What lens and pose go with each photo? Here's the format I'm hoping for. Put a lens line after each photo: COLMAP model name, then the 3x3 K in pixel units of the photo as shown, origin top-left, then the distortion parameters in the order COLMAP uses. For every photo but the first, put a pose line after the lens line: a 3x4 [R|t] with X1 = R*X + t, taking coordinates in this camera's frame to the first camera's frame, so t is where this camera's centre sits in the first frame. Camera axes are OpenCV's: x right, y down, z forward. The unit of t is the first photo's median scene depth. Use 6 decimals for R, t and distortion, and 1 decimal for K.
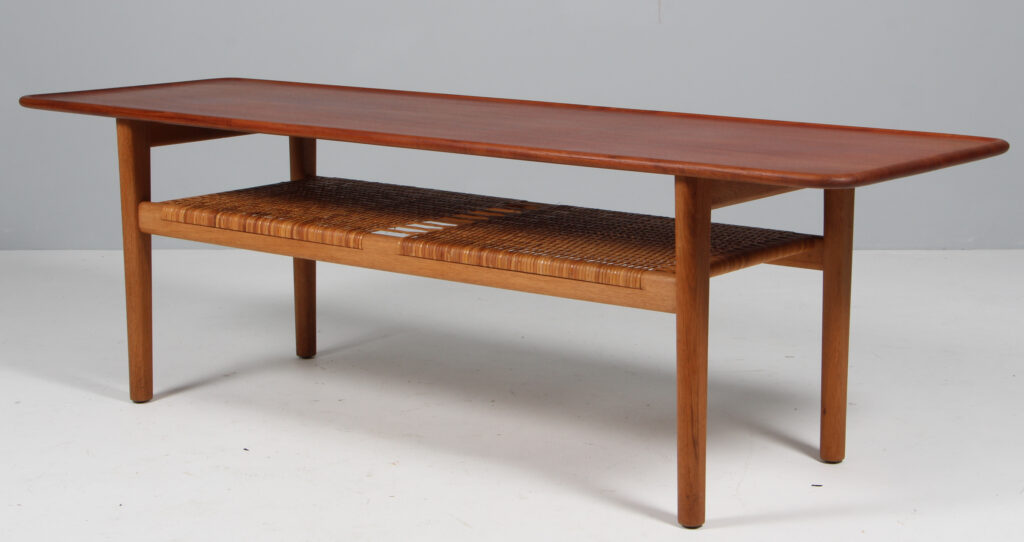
lens RADIAL K [[1940.1, 0, 536.7], [0, 1940.1, 237.3], [0, 0, 1]] dist [0.217644, 0.000000]
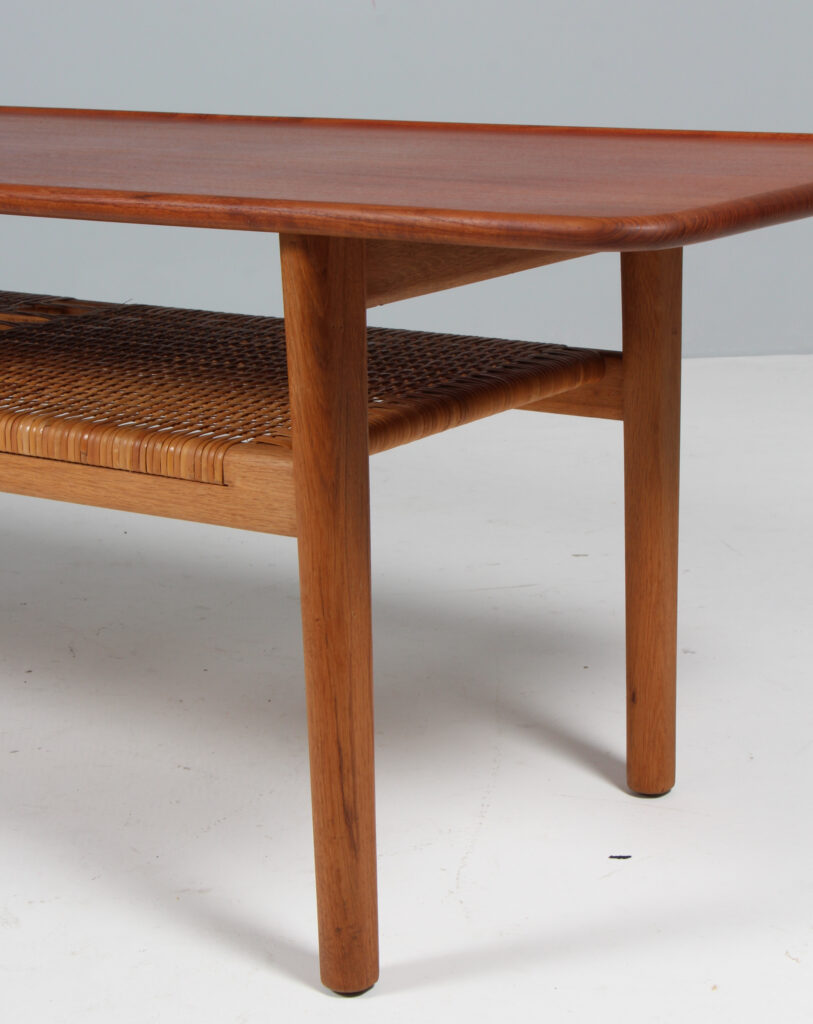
lens RADIAL K [[2259.9, 0, 412.2], [0, 2259.9, 434.3], [0, 0, 1]] dist [0.093378, 0.000000]
pose [[0.998793, -0.031767, 0.037466, 0.068154], [0.030110, 0.998577, 0.044011, -0.006527], [-0.038811, -0.042830, 0.998328, 0.405563]]
